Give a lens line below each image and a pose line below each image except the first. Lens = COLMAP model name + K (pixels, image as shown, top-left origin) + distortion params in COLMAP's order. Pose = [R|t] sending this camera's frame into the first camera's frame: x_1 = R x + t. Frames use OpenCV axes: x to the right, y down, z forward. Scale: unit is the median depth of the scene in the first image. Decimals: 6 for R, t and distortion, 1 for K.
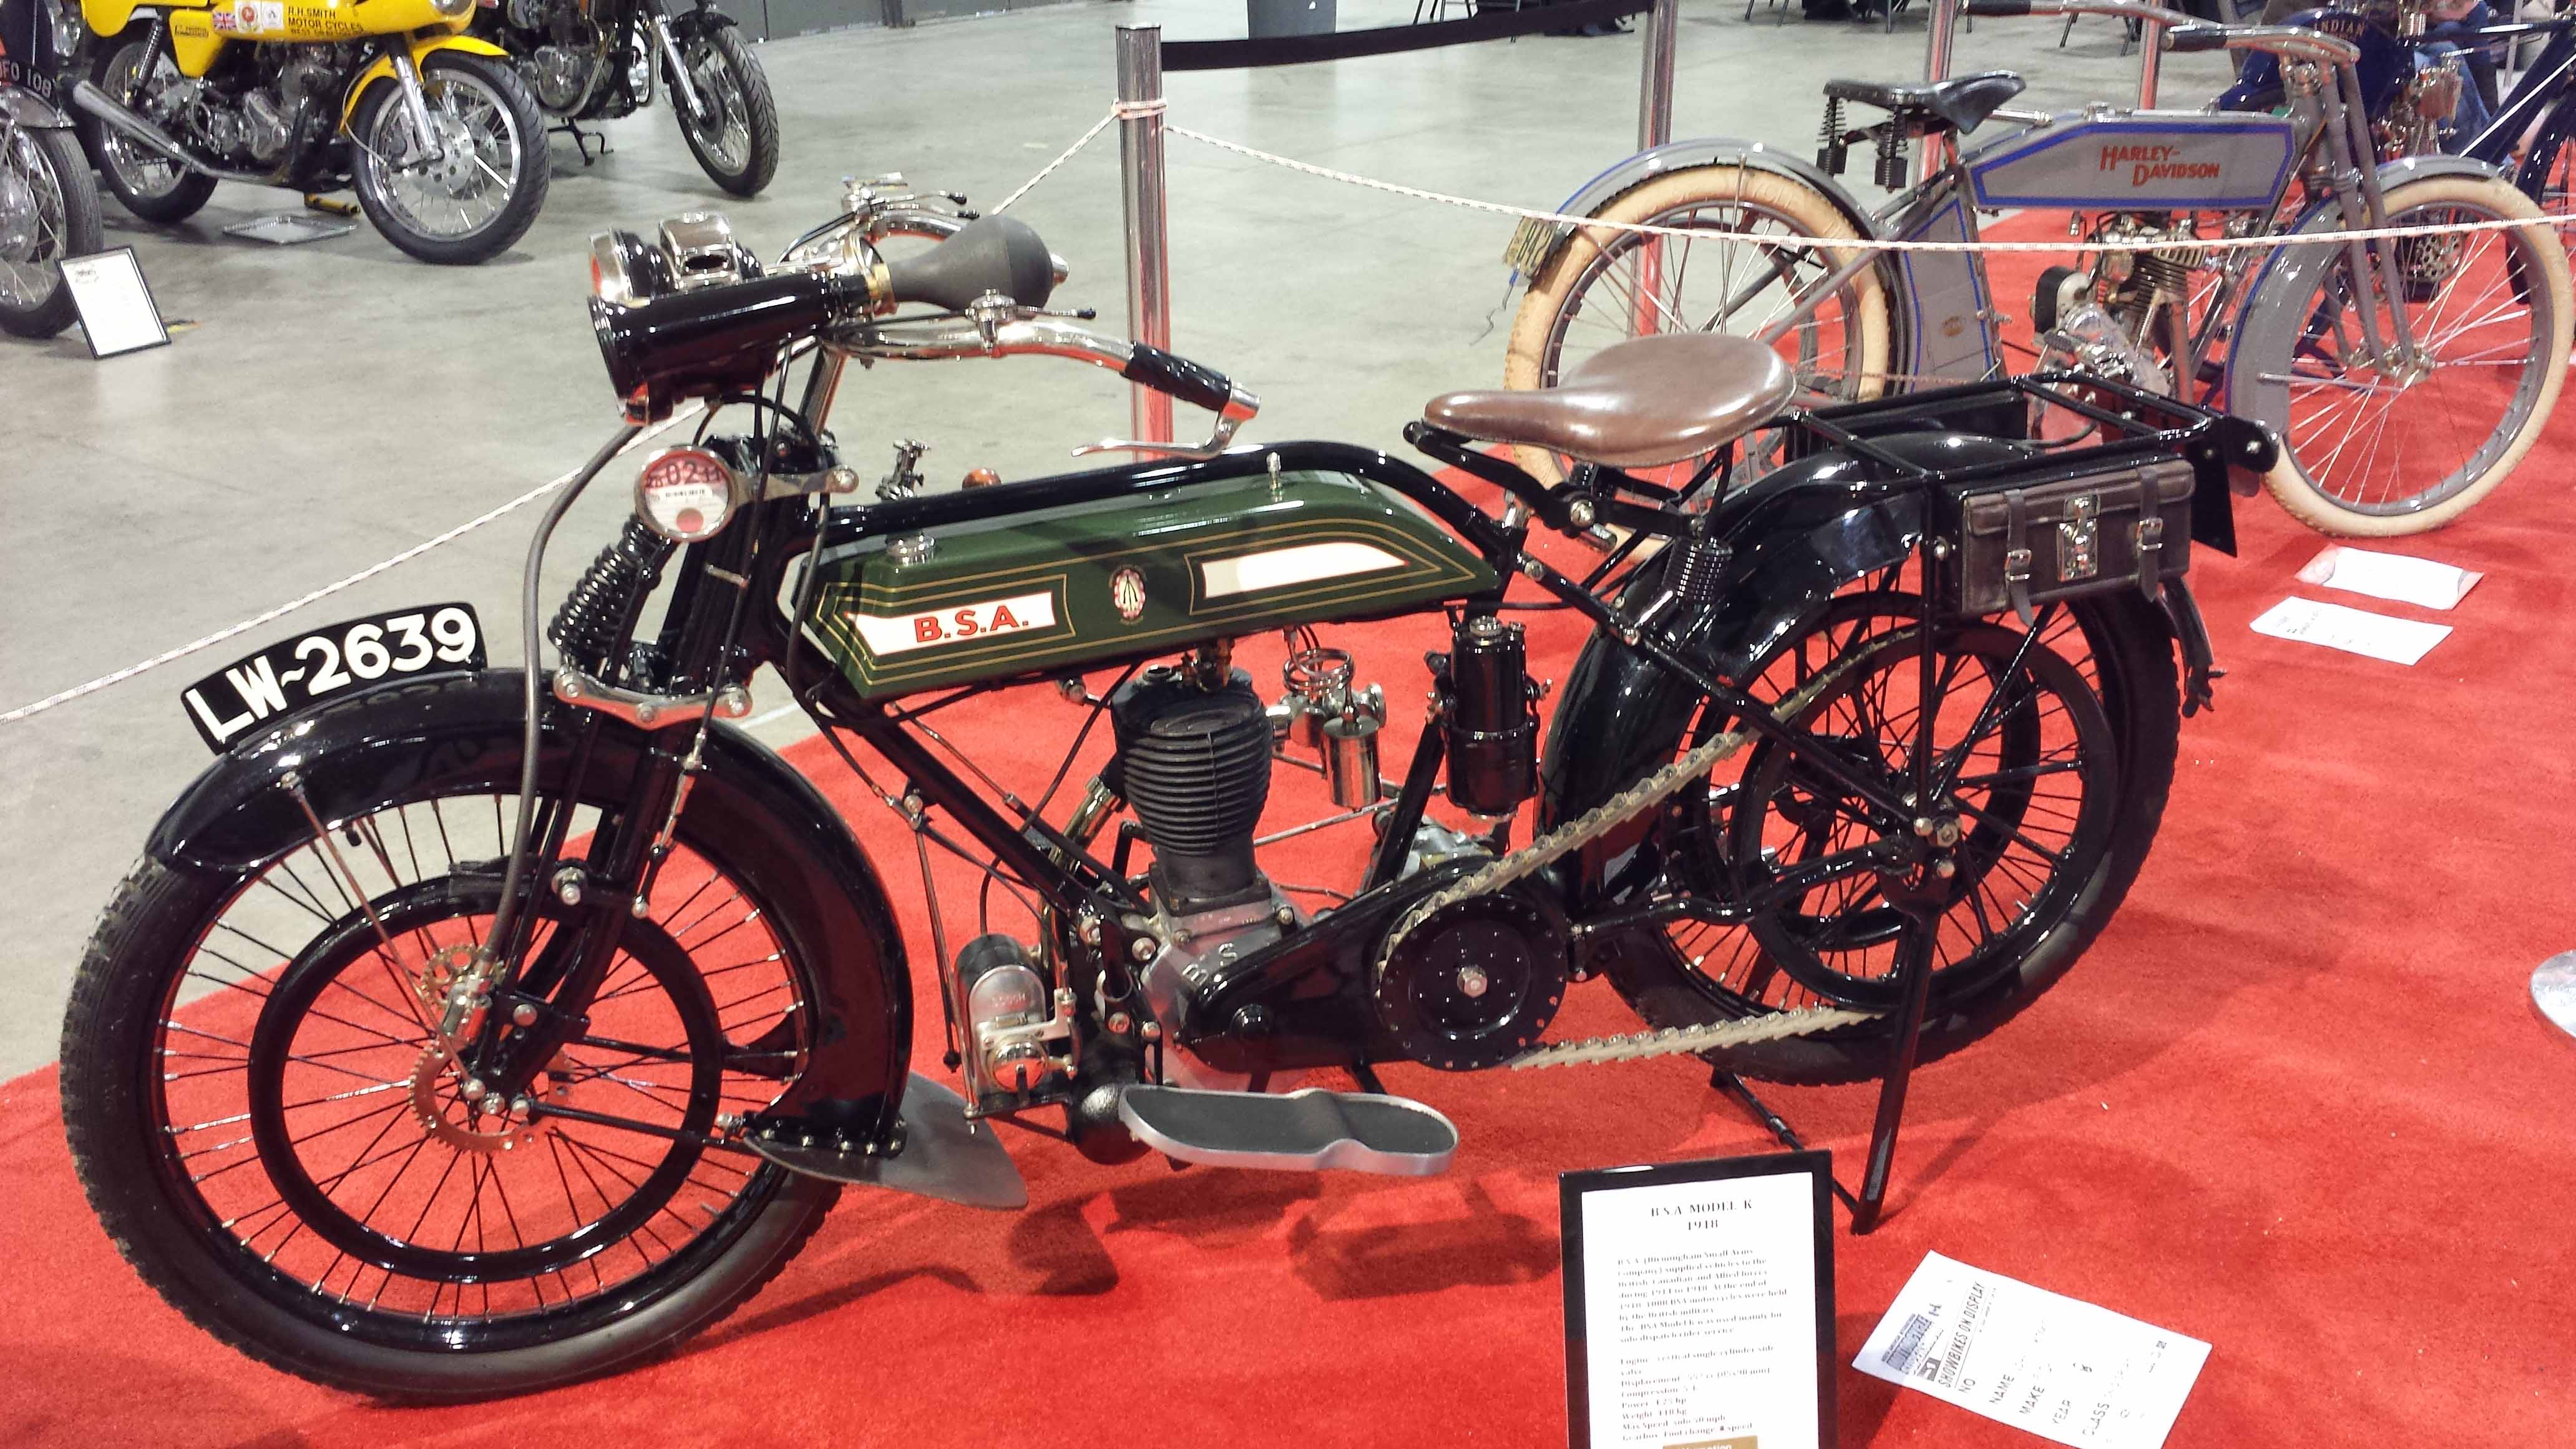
lens RADIAL K [[2414.3, 0, 1288.0], [0, 2414.3, 724.5], [0, 0, 1]] dist [0.174249, -0.382096]
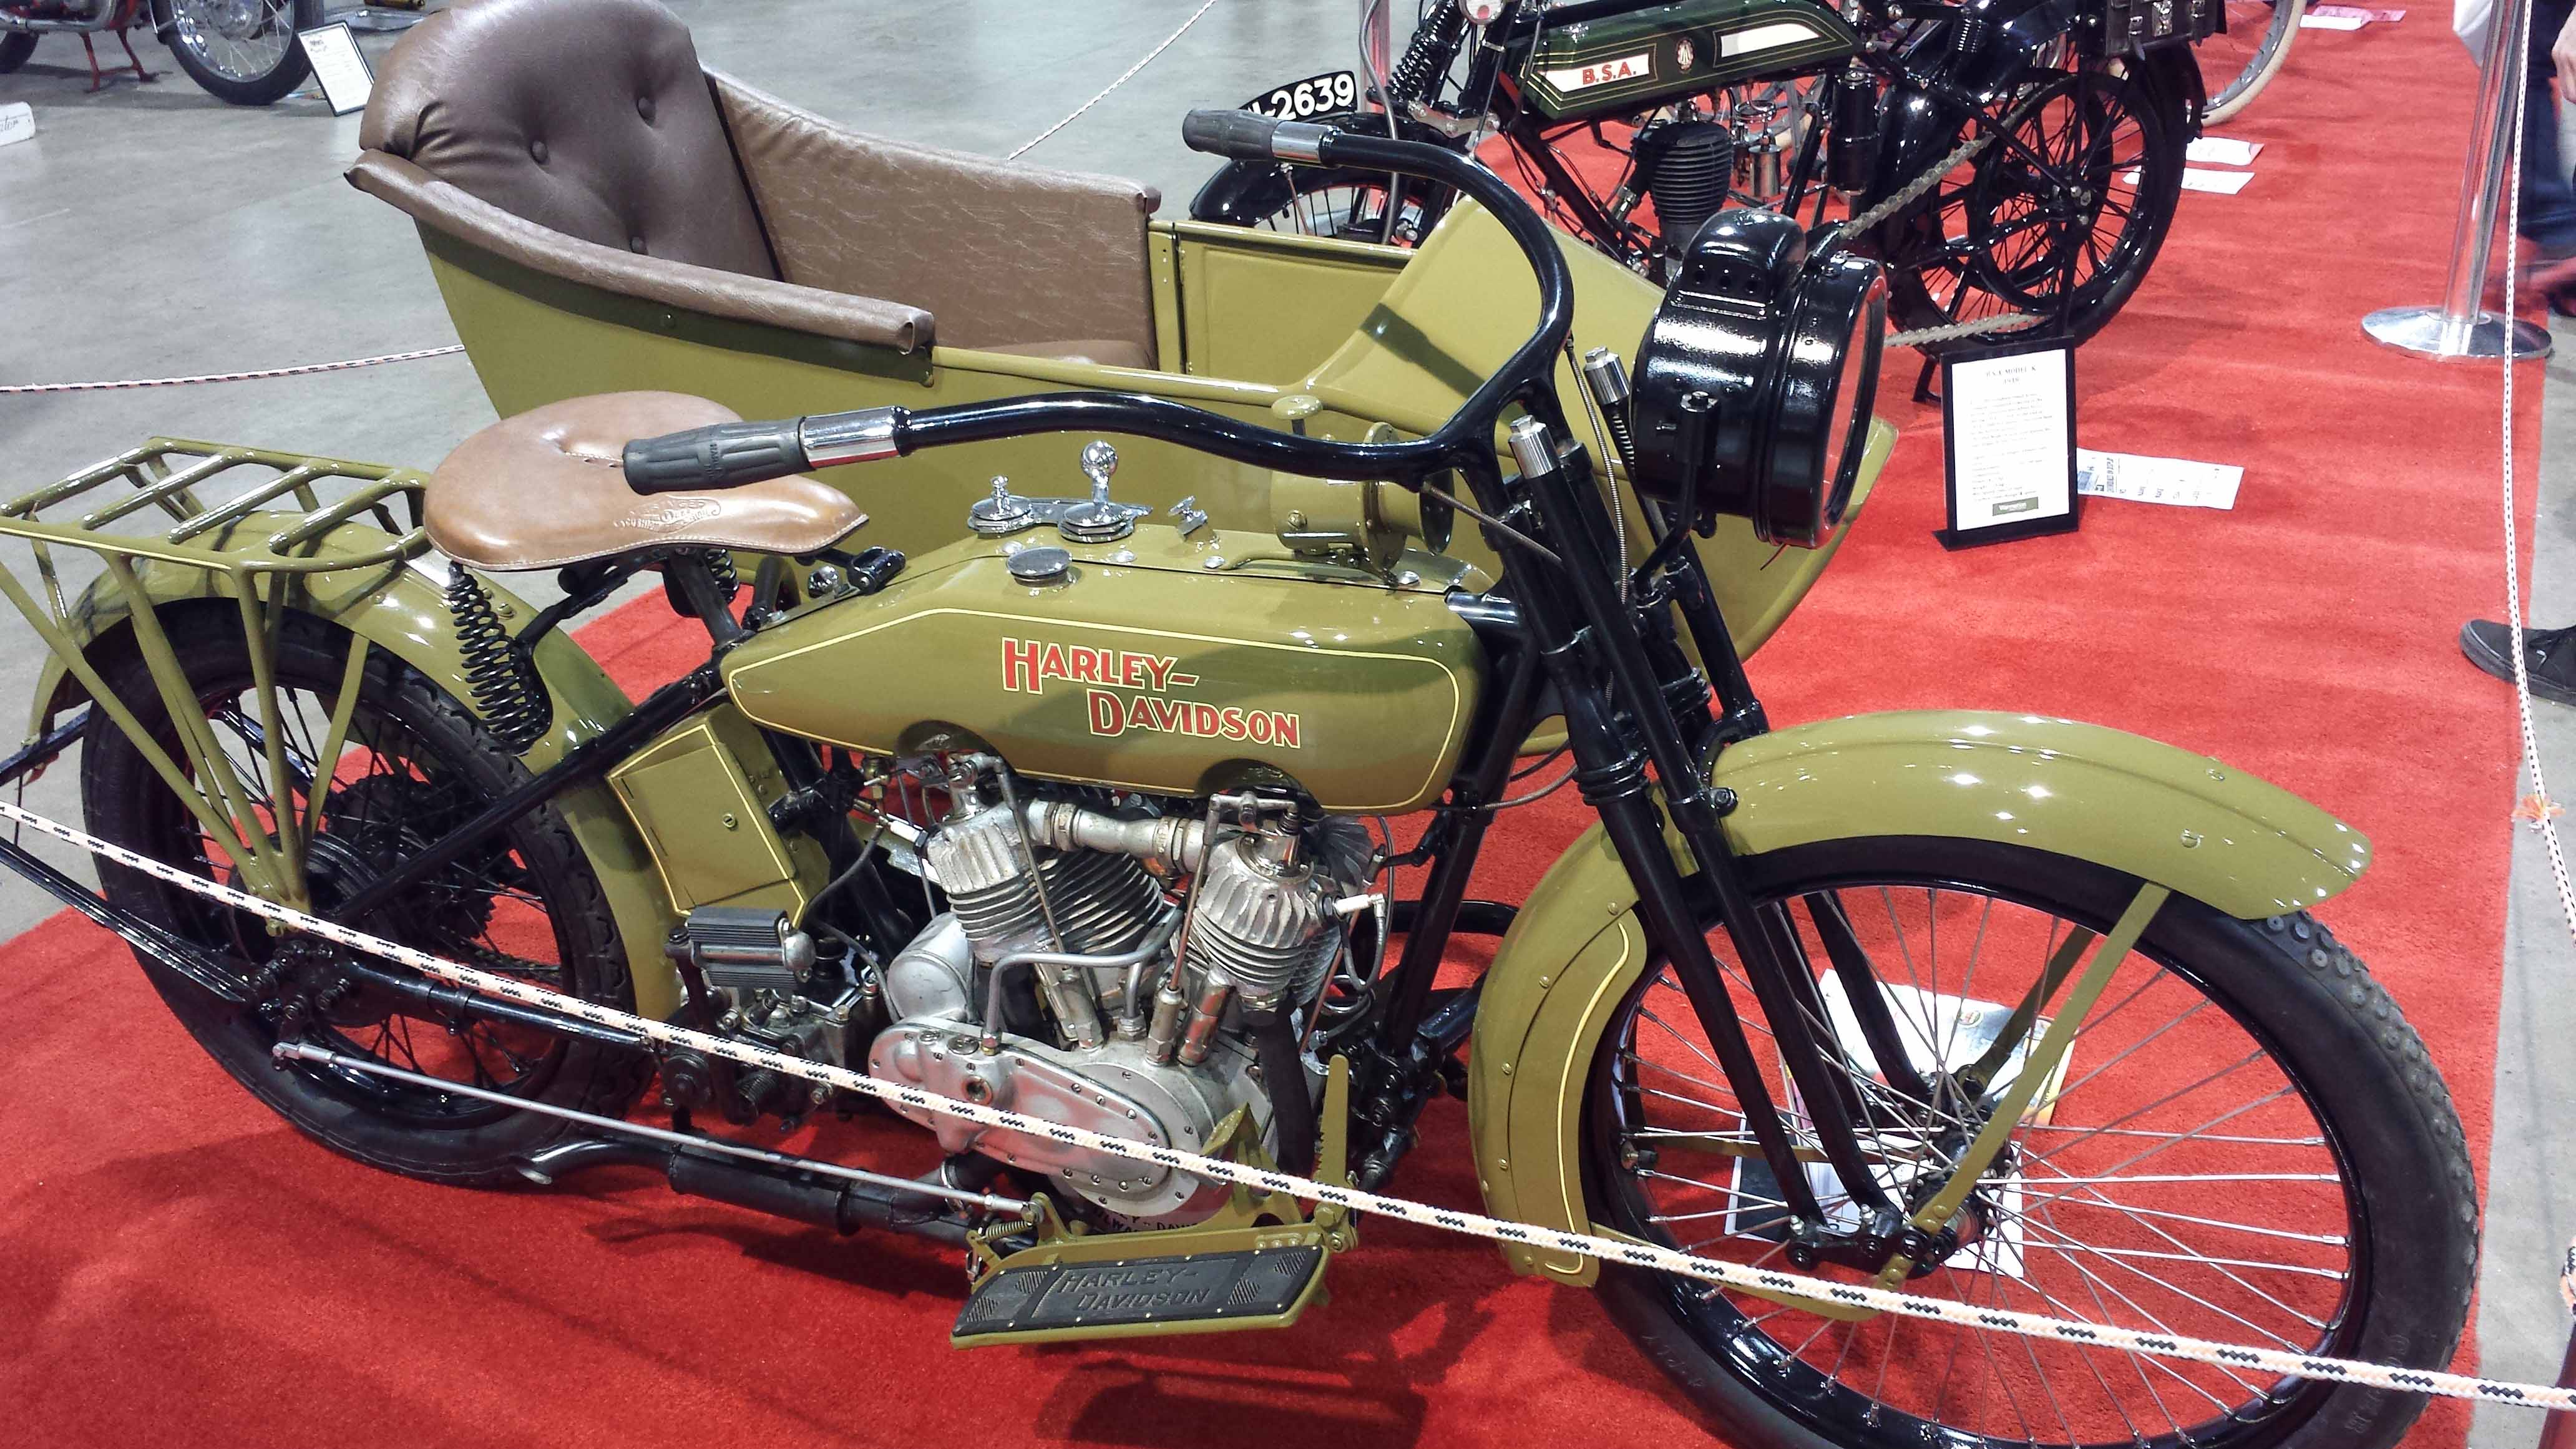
lens RADIAL K [[2414.3, 0, 1288.0], [0, 2414.3, 724.5], [0, 0, 1]] dist [0.174249, -0.382096]
pose [[0.987549, -0.081433, 0.134594, -0.512994], [0.072968, 0.995103, 0.066684, 0.237965], [-0.139365, -0.056032, 0.988654, -0.622610]]
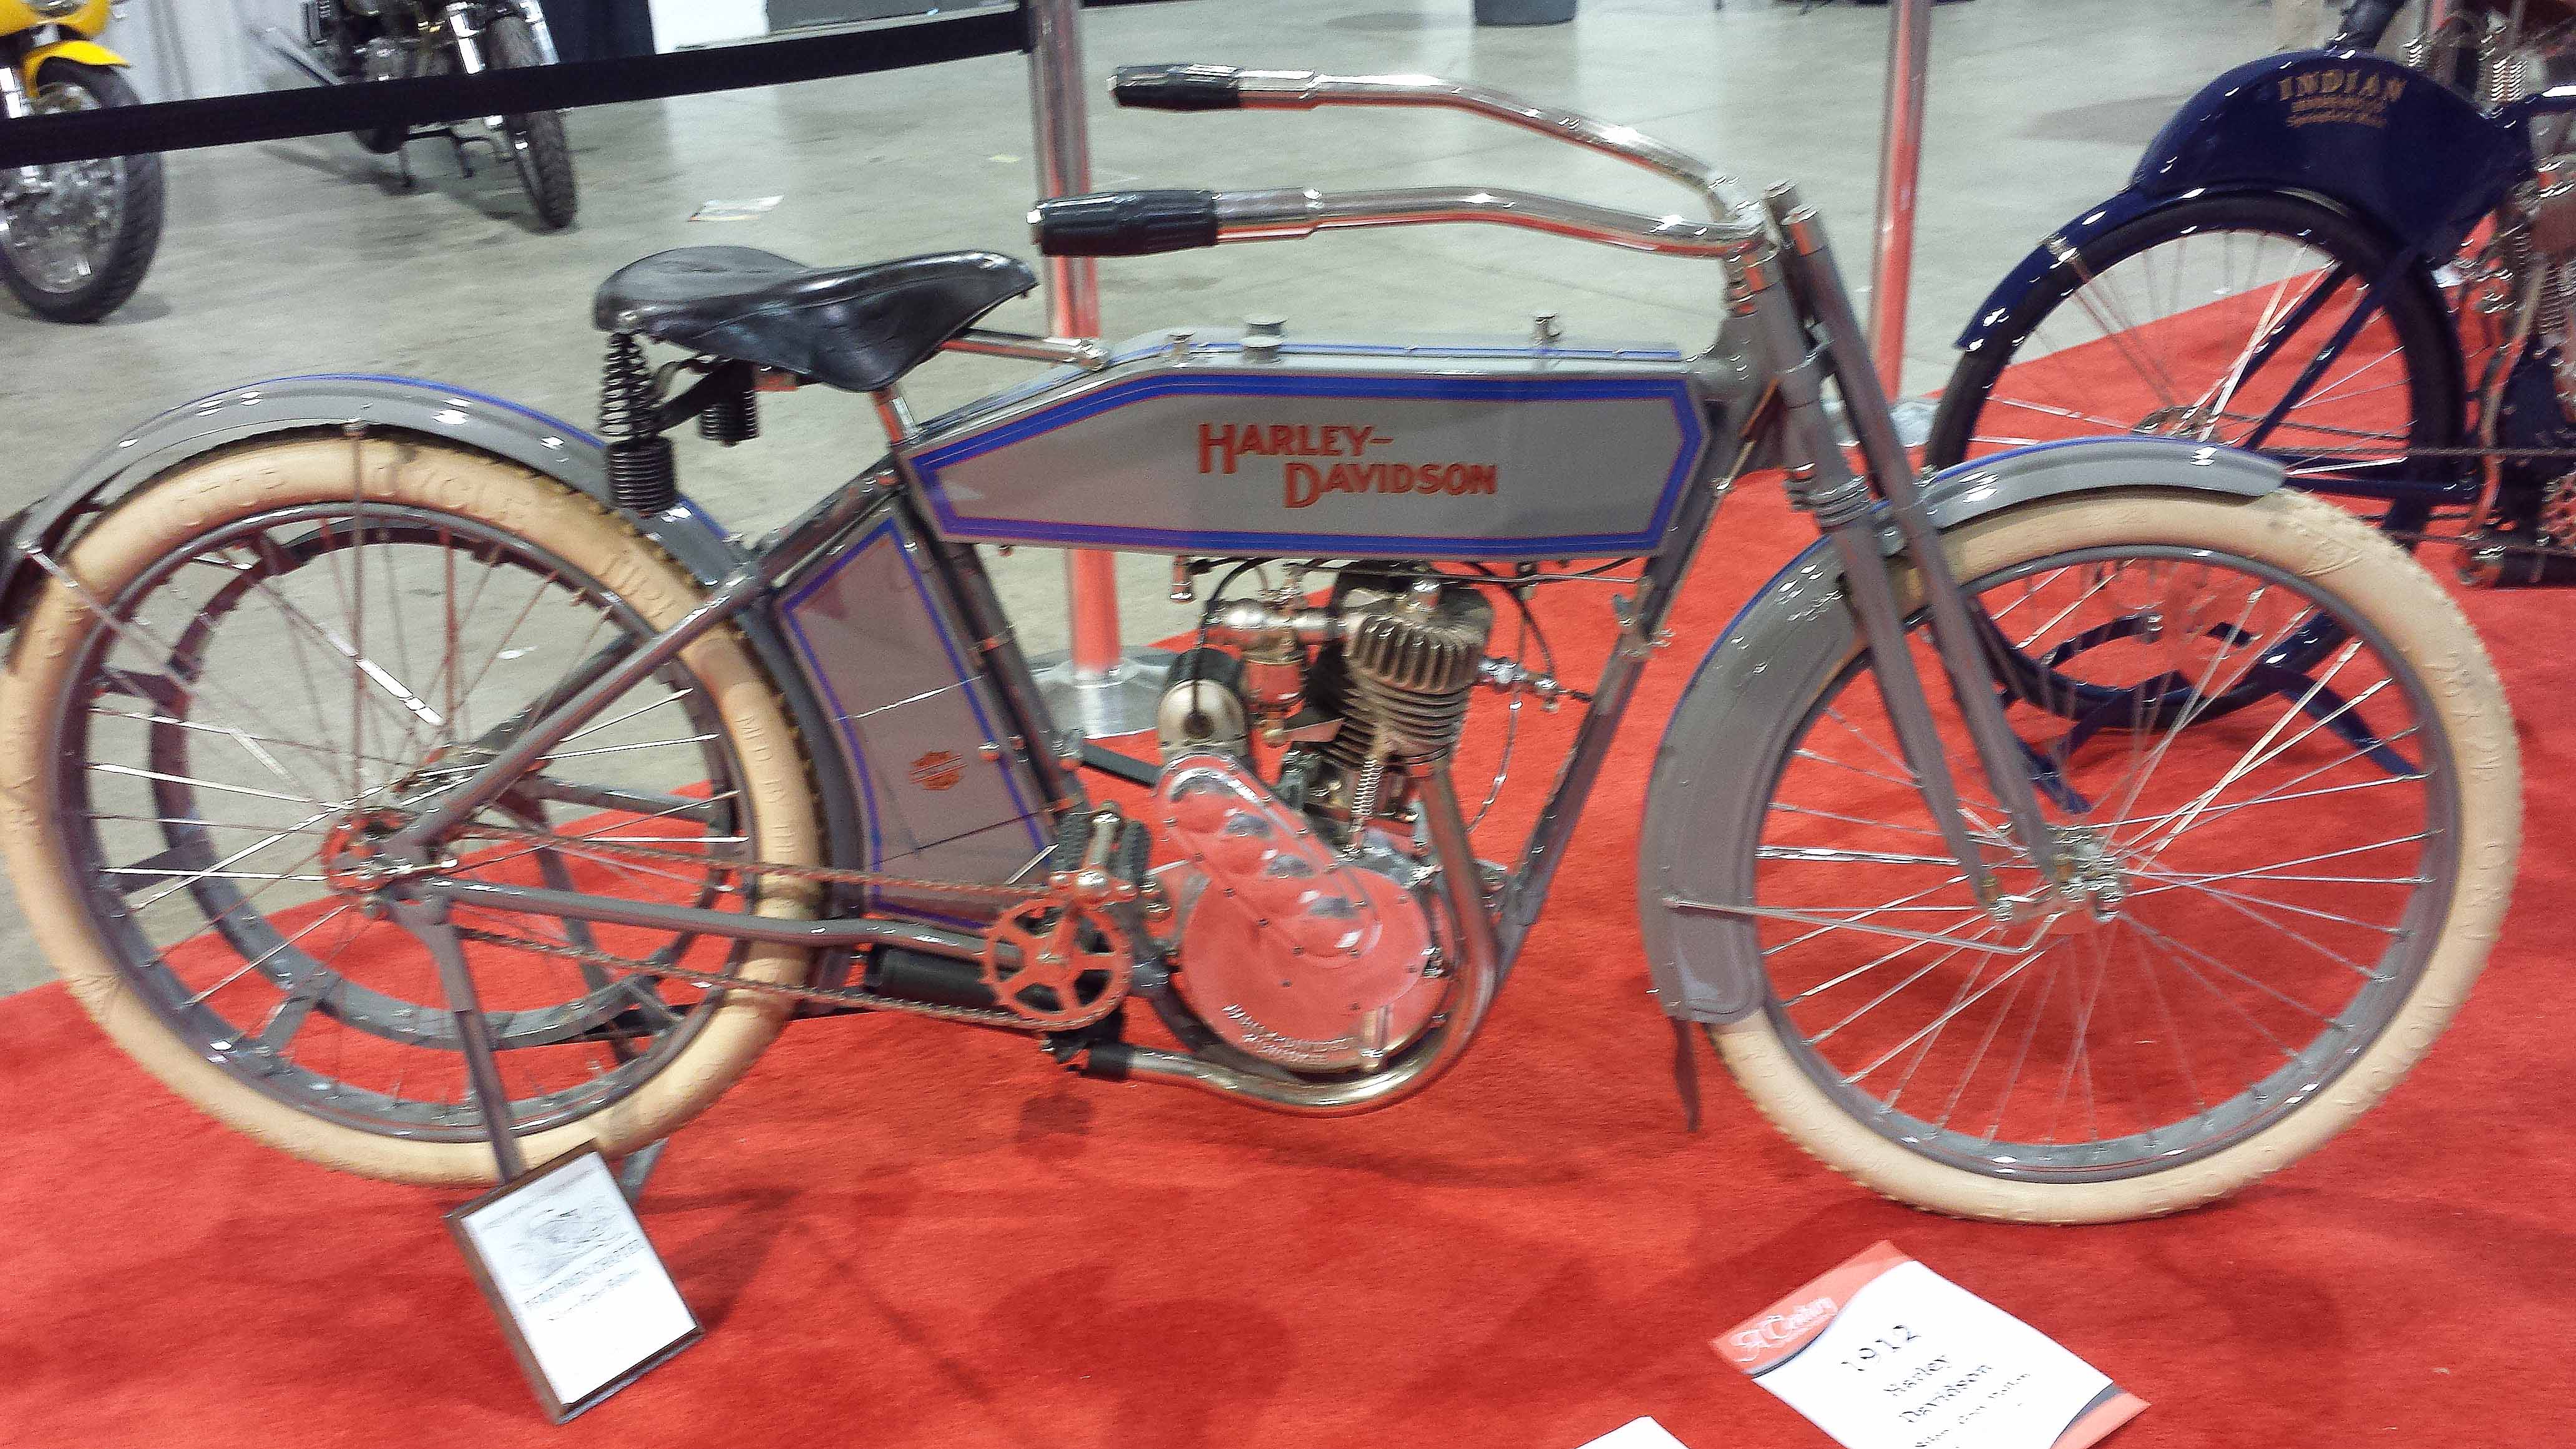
lens RADIAL K [[2414.3, 0, 1288.0], [0, 2414.3, 724.5], [0, 0, 1]] dist [0.174249, -0.382096]
pose [[0.963344, 0.077805, -0.256738, 0.738226], [-0.071708, 0.996878, 0.033041, -0.309505], [0.258507, -0.013420, 0.965916, 0.904422]]
